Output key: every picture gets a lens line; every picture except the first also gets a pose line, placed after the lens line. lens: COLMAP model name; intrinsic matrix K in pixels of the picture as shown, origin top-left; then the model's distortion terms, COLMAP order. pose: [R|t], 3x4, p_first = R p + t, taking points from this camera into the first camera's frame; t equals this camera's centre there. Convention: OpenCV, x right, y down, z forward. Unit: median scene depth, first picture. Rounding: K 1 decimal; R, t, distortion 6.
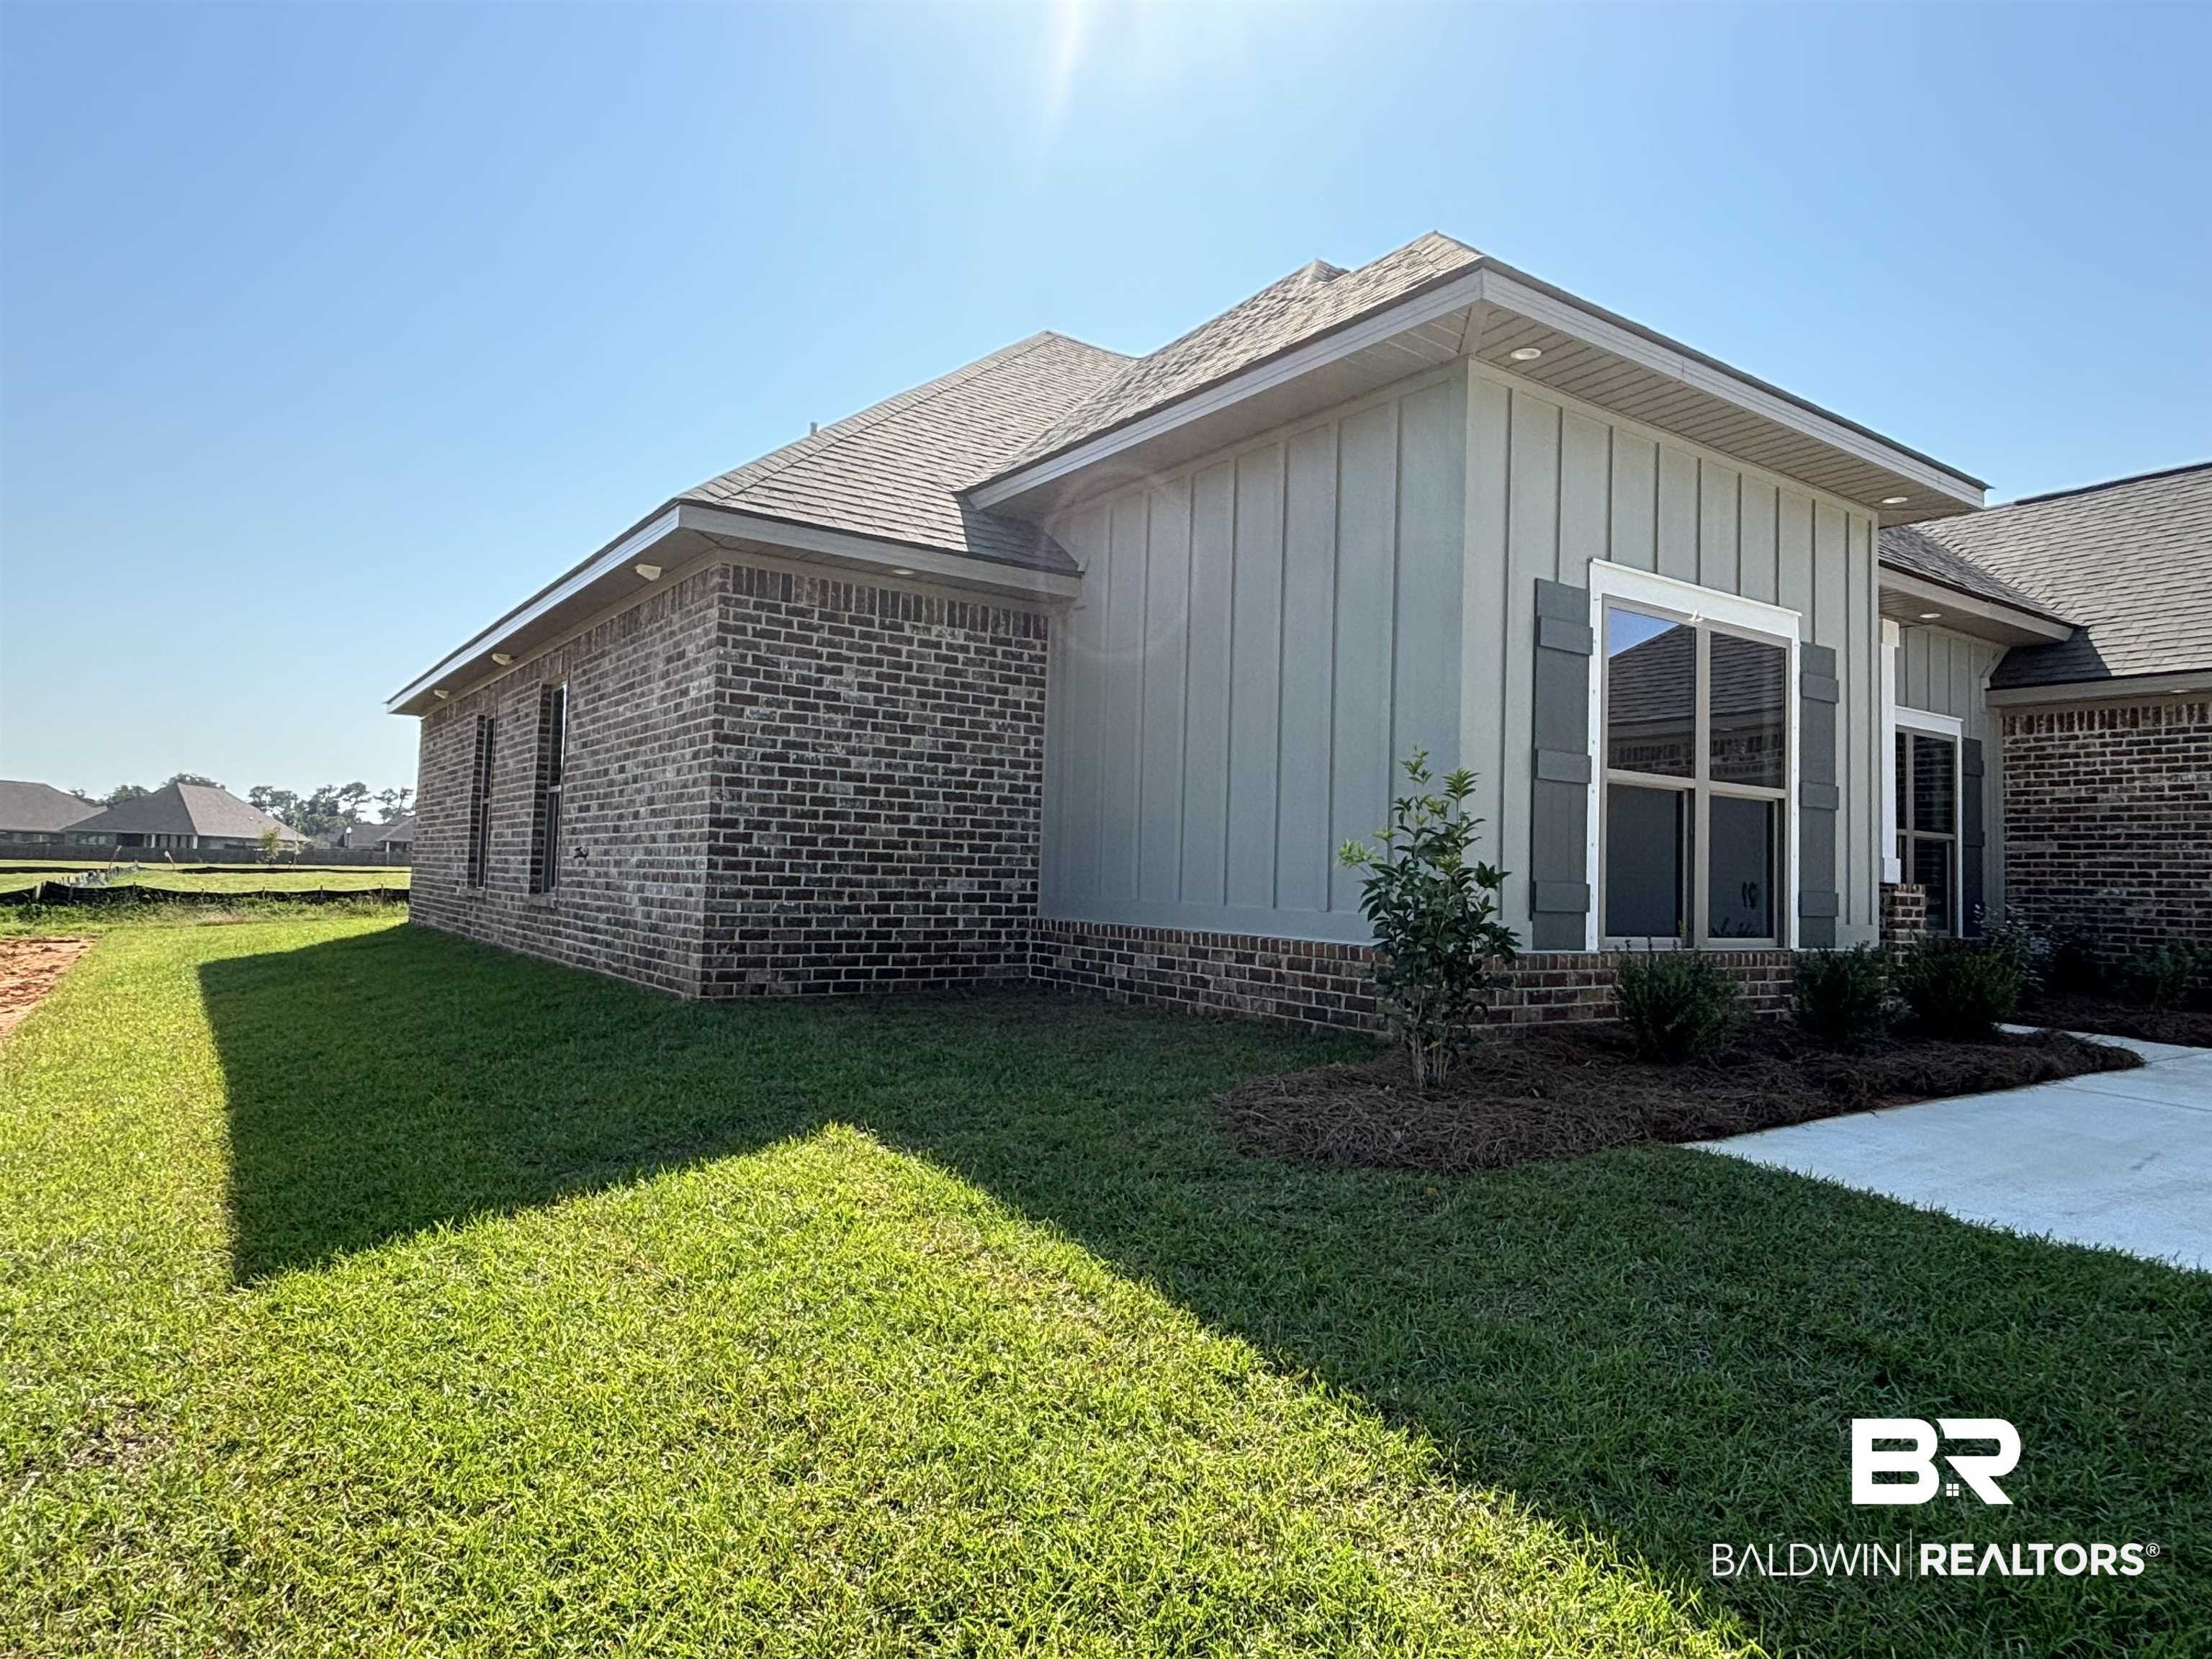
lens RADIAL K [[1309.0, 0, 1101.1], [0, 1309.0, 803.7], [0, 0, 1]] dist [0.062634, -0.094432]
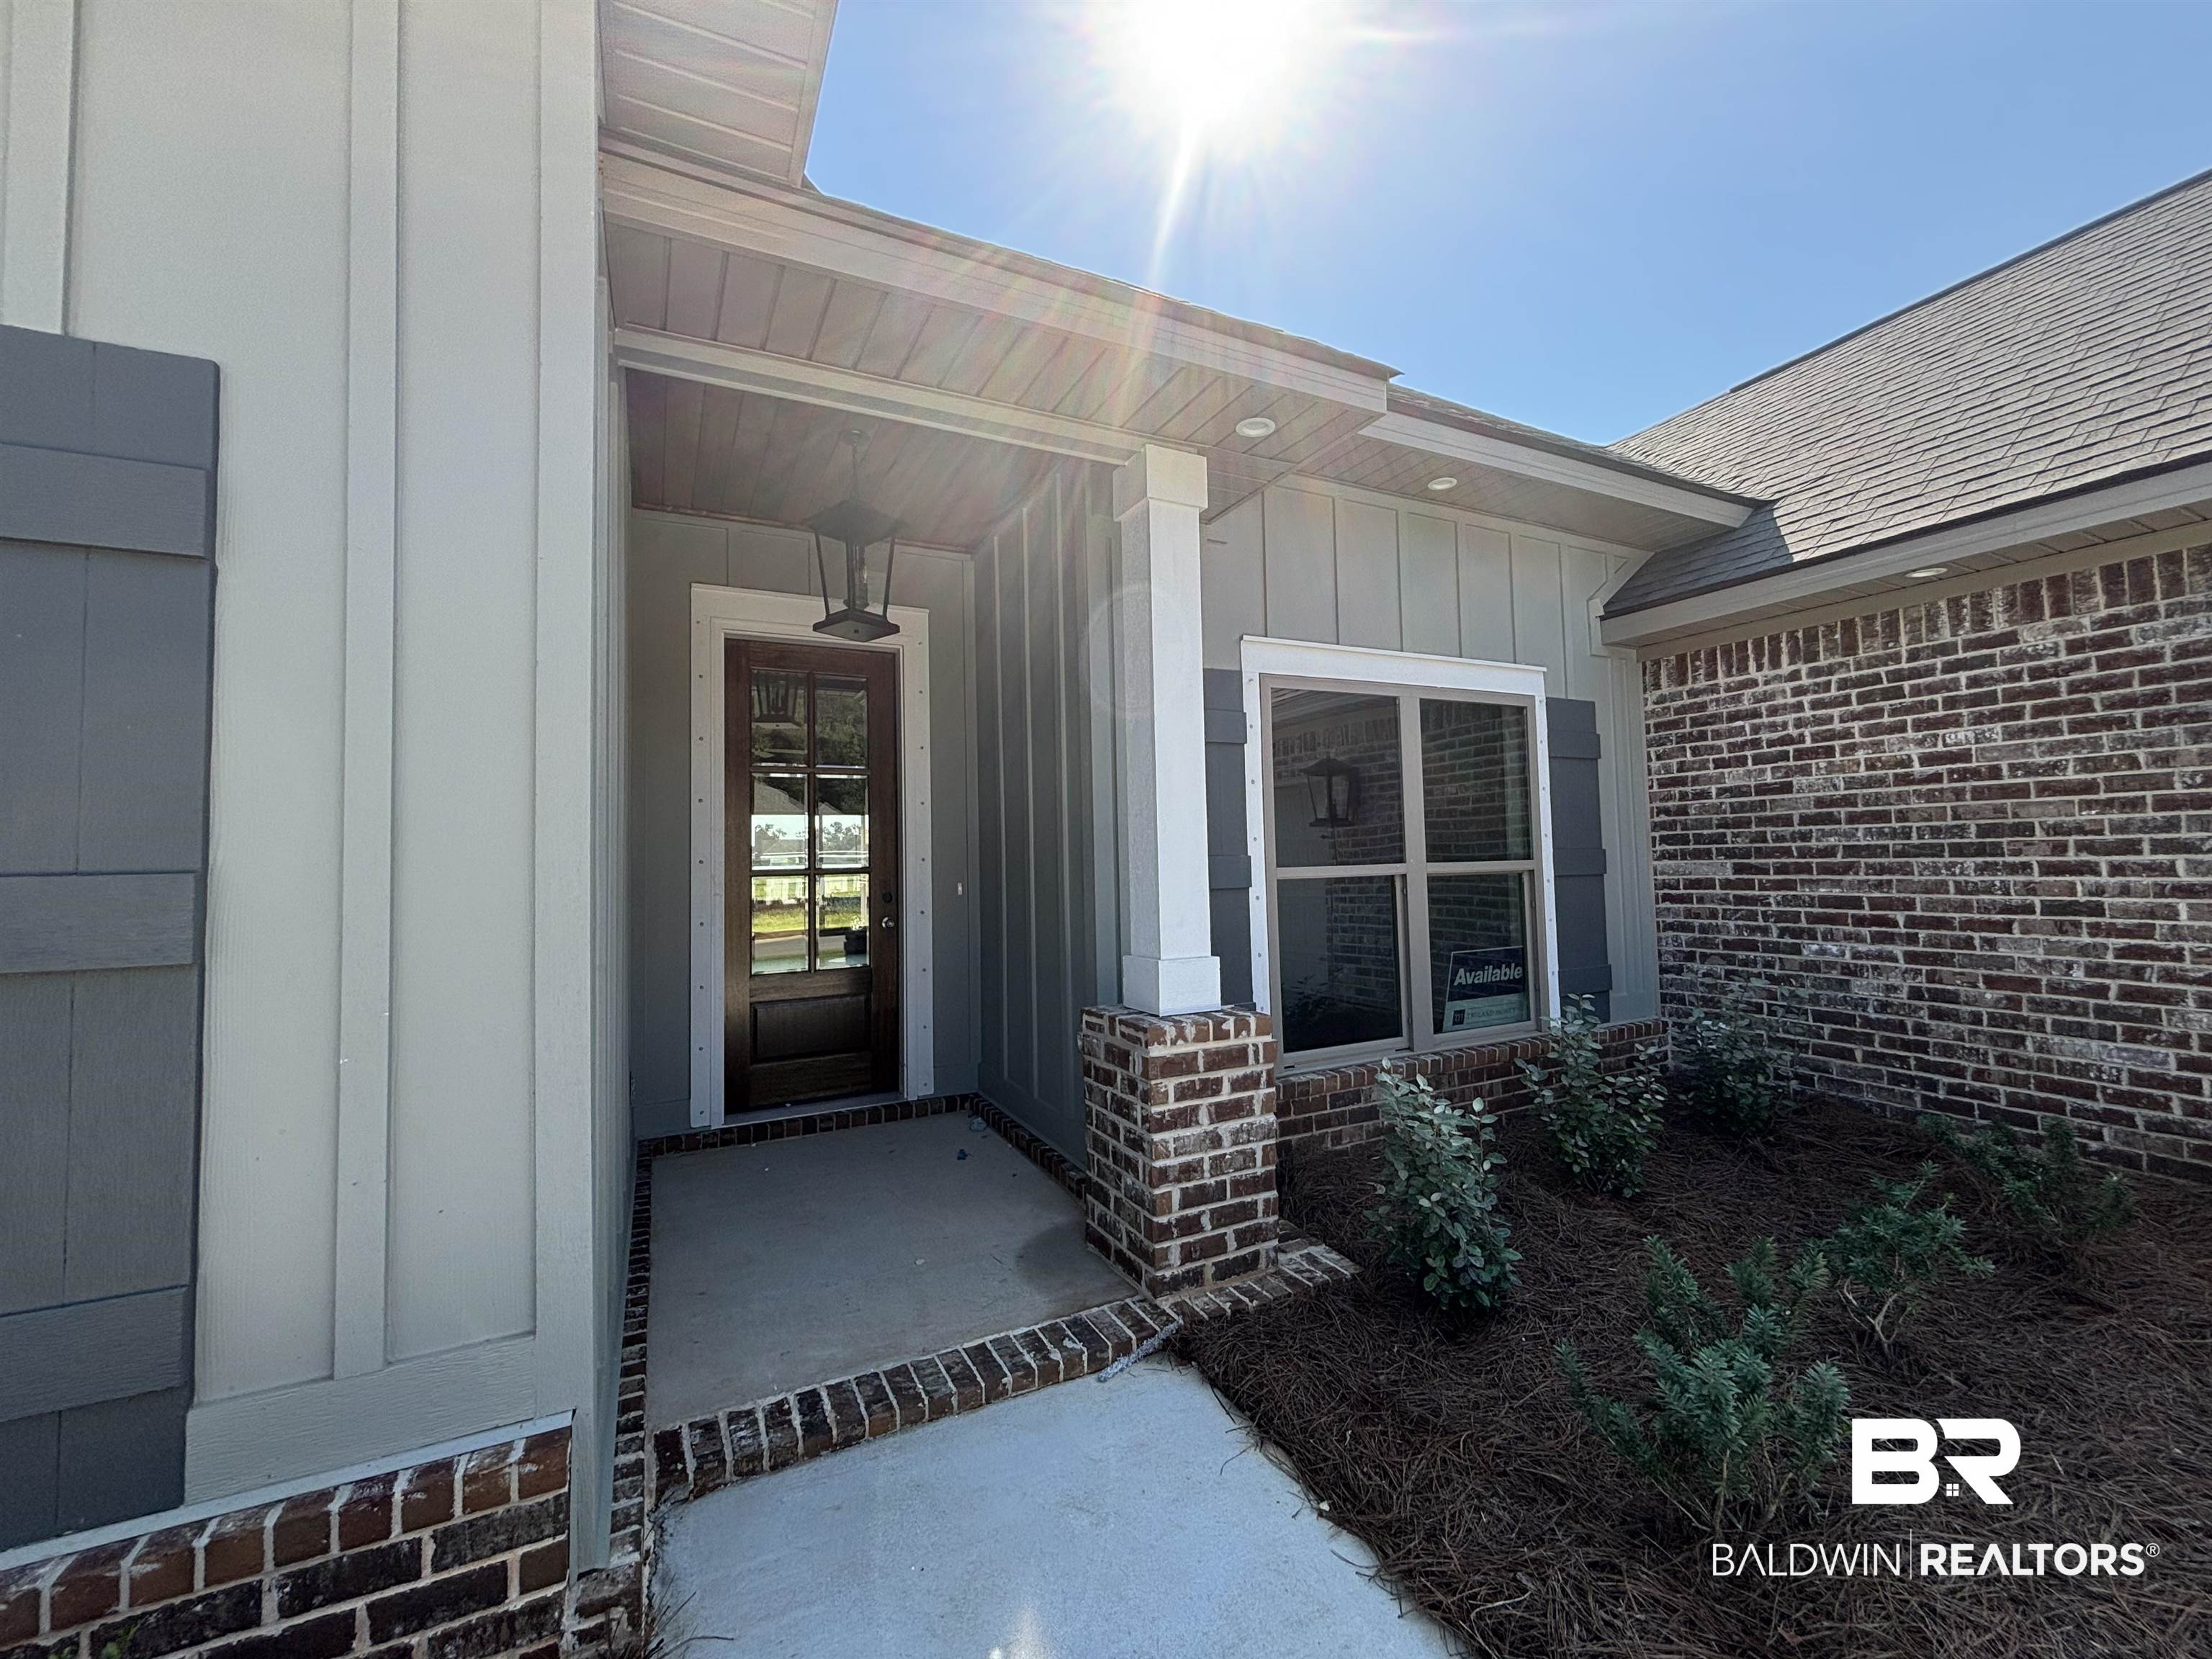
lens RADIAL K [[928.8, 0, 1104.3], [0, 928.8, 810.7], [0, 0, 1]] dist [-0.000409, -0.018030]
pose [[0.989261, -0.058404, -0.133986, 0.698271], [0.058516, 0.998282, -0.003103, -0.012486], [0.133937, -0.004770, 0.990978, 0.761747]]
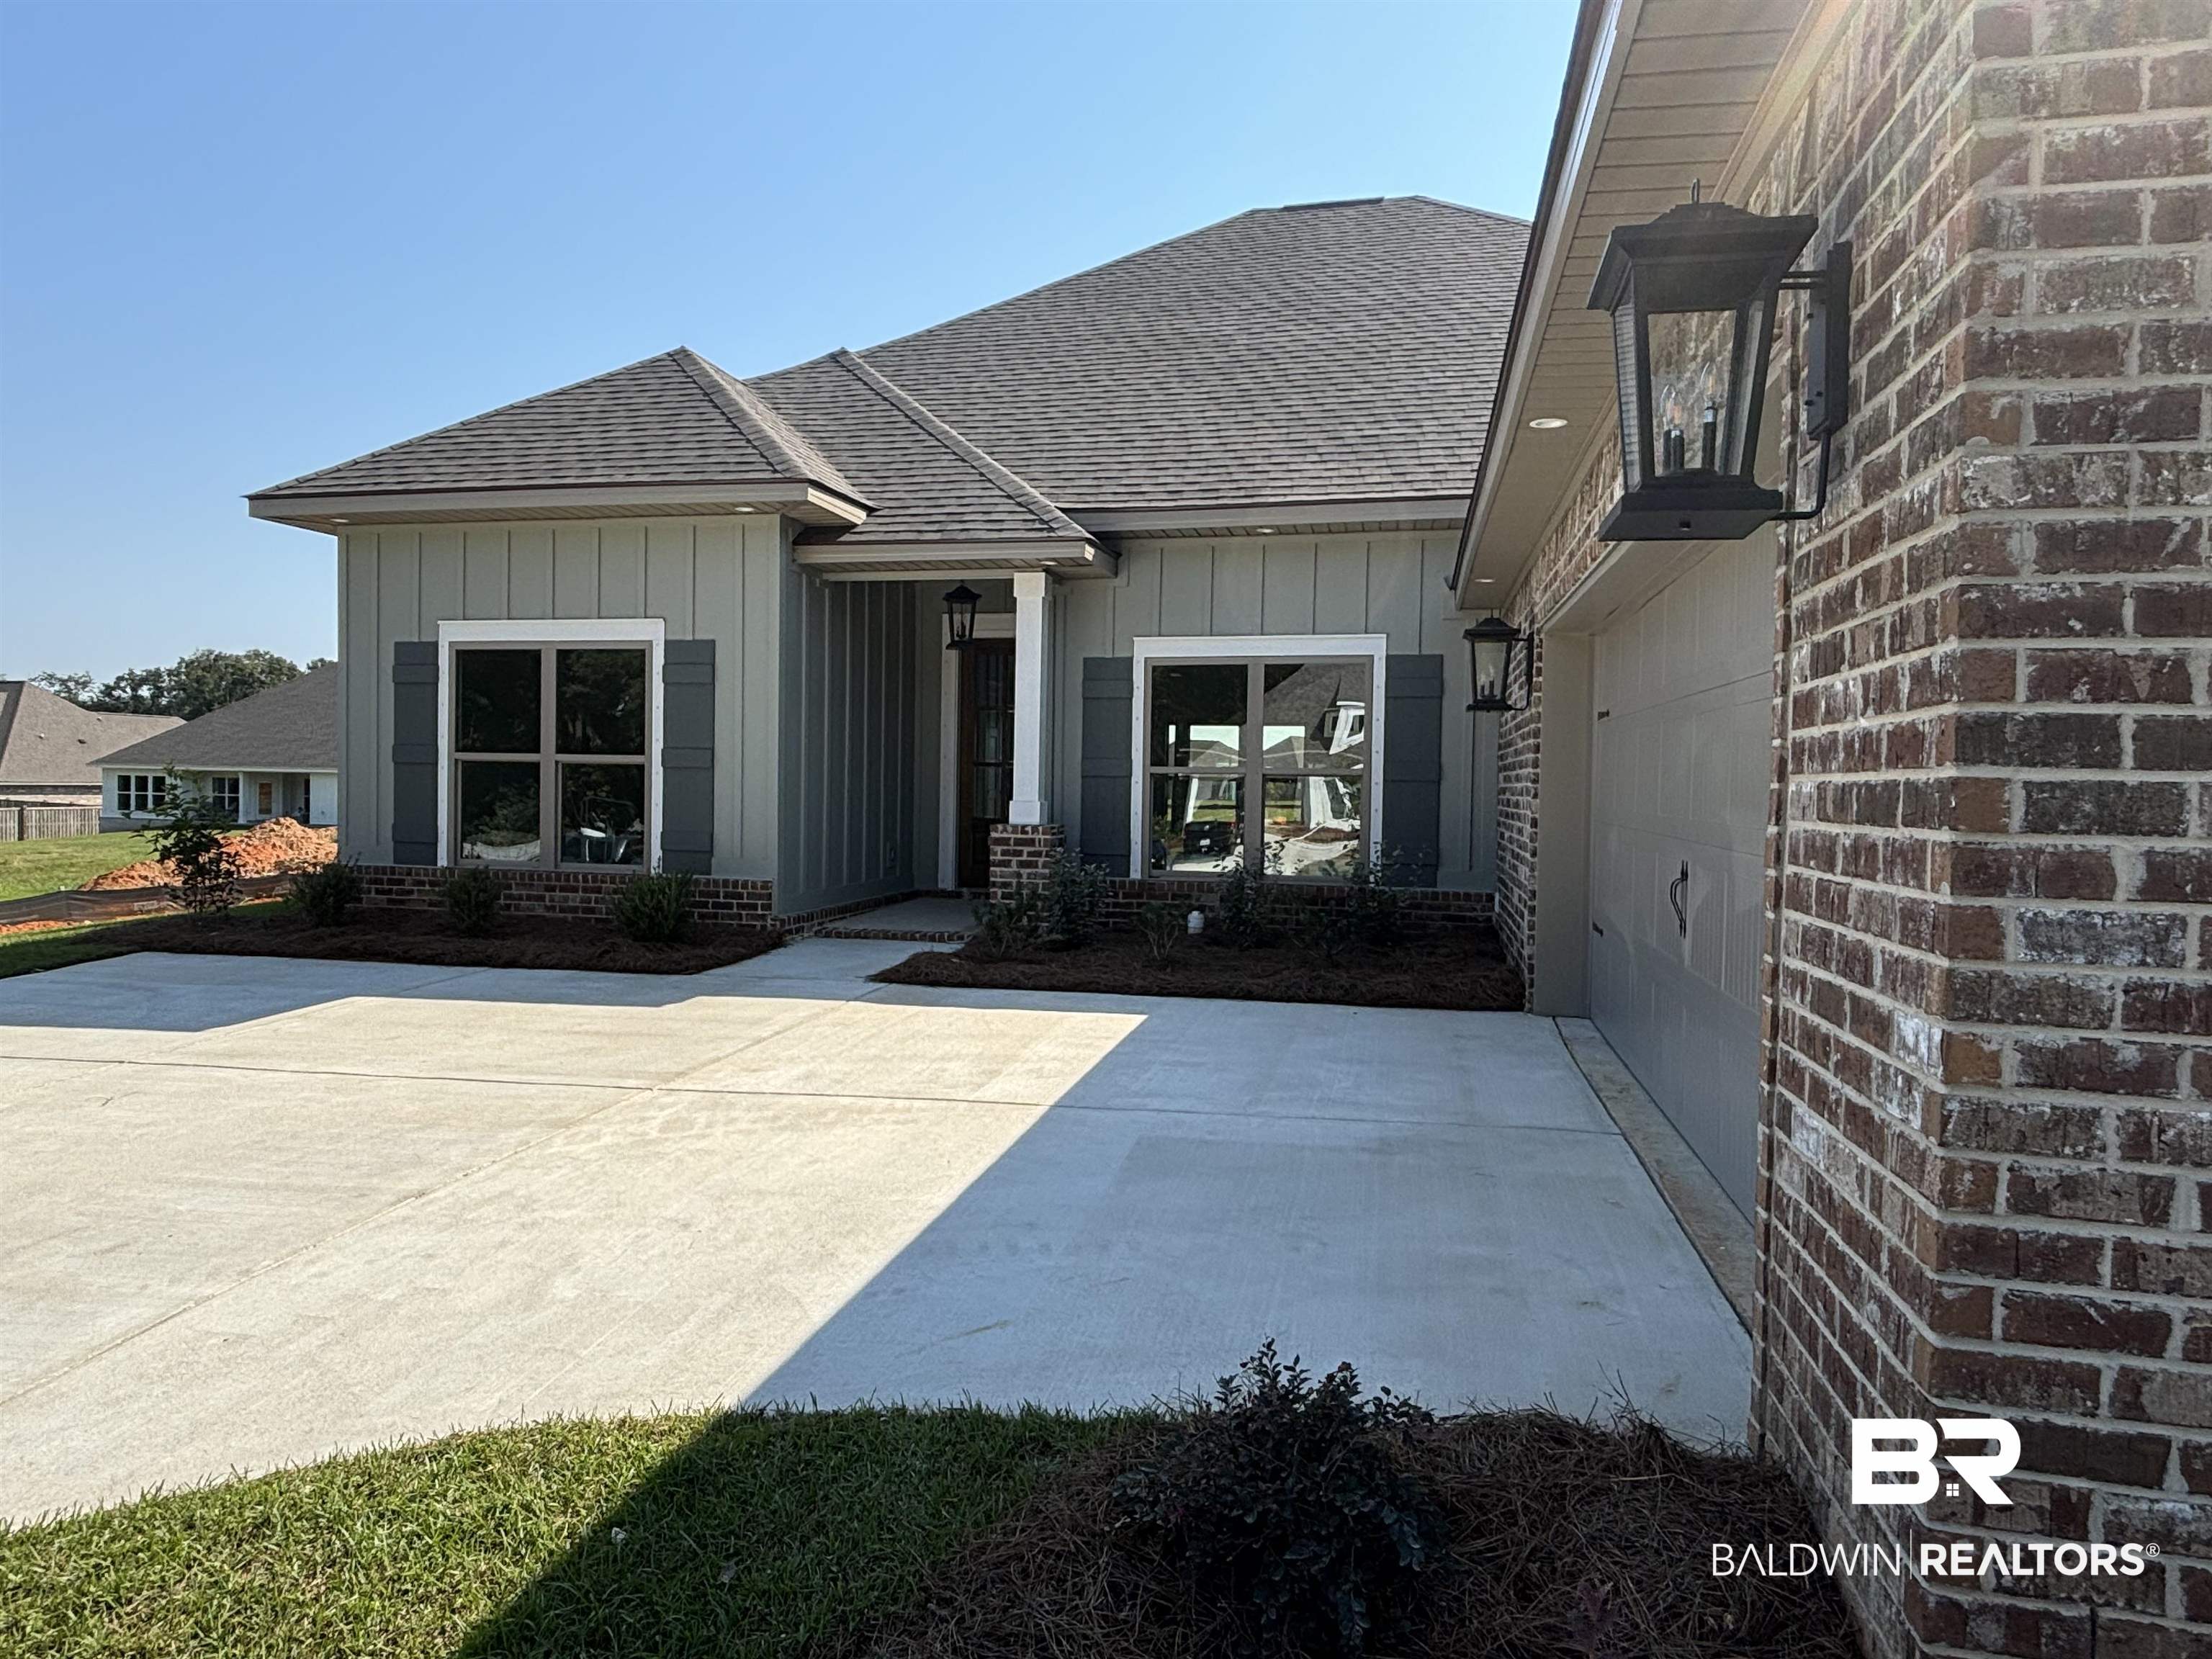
lens RADIAL K [[1311.6, 0, 1078.0], [0, 1311.6, 820.2], [0, 0, 1]] dist [0.053221, -0.058209]
pose [[0.678984, 0.000820, -0.734153, 1.583370], [0.044637, 0.998103, 0.042398, 0.015733], [0.732795, -0.061558, 0.677659, 0.358242]]
